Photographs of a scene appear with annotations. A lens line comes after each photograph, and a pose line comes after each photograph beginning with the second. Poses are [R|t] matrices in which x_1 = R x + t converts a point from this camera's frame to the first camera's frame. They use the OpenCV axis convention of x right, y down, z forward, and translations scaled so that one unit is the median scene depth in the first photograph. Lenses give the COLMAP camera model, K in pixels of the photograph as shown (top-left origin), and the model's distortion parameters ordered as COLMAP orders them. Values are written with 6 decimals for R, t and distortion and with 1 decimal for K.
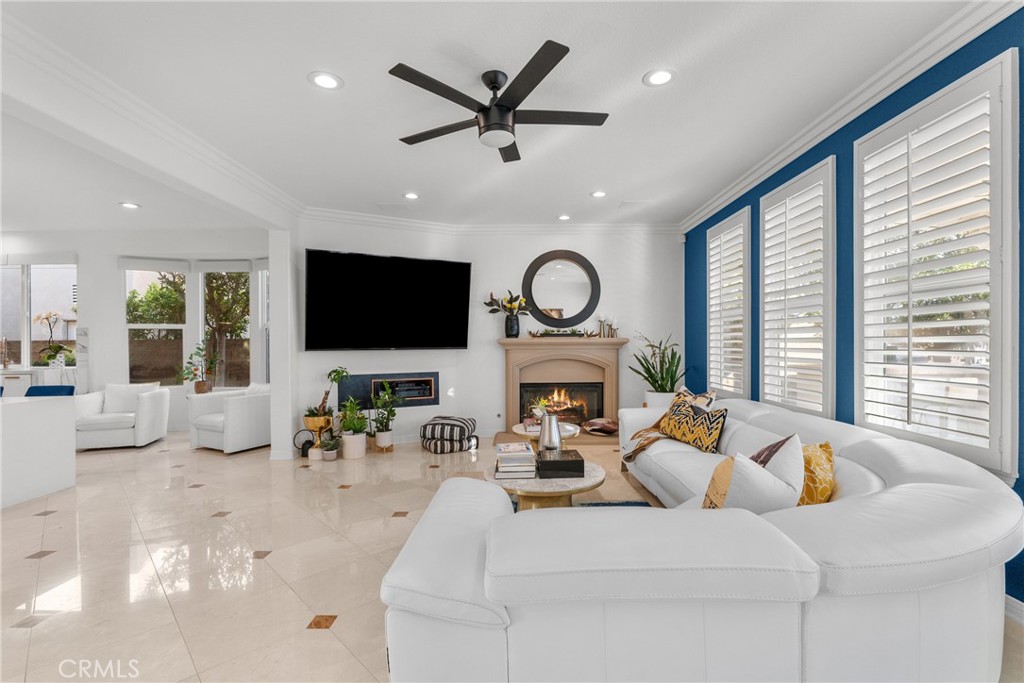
lens RADIAL K [[465.0, 0, 512.2], [0, 465.0, 344.3], [0, 0, 1]] dist [-0.010395, 0.003389]
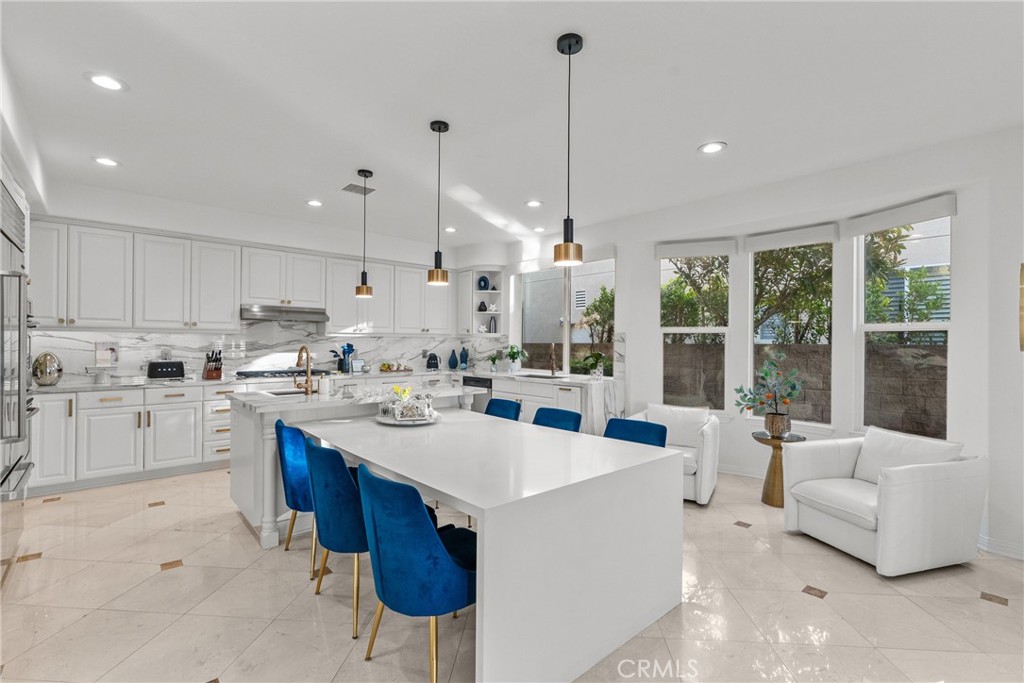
lens RADIAL K [[465.0, 0, 512.3], [0, 465.0, 339.3], [0, 0, 1]] dist [-0.010395, 0.003389]
pose [[0.661618, 0.005083, -0.749824, -0.434932], [-0.006719, 0.999977, 0.000850, -0.024087], [0.749811, 0.004476, 0.661637, 0.295999]]
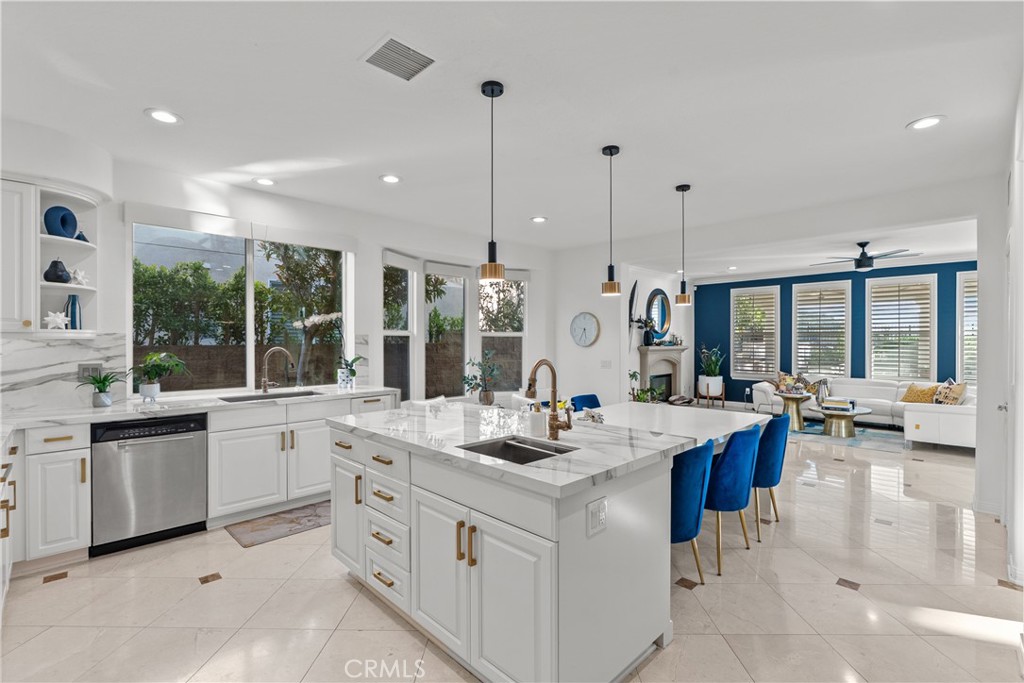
lens RADIAL K [[465.0, 0, 519.7], [0, 465.0, 341.8], [0, 0, 1]] dist [-0.010395, 0.003389]
pose [[0.705506, 0.003408, 0.708696, -1.359171], [-0.005845, 0.999982, 0.001011, -0.027042], [-0.708680, -0.004855, 0.705513, 0.255312]]
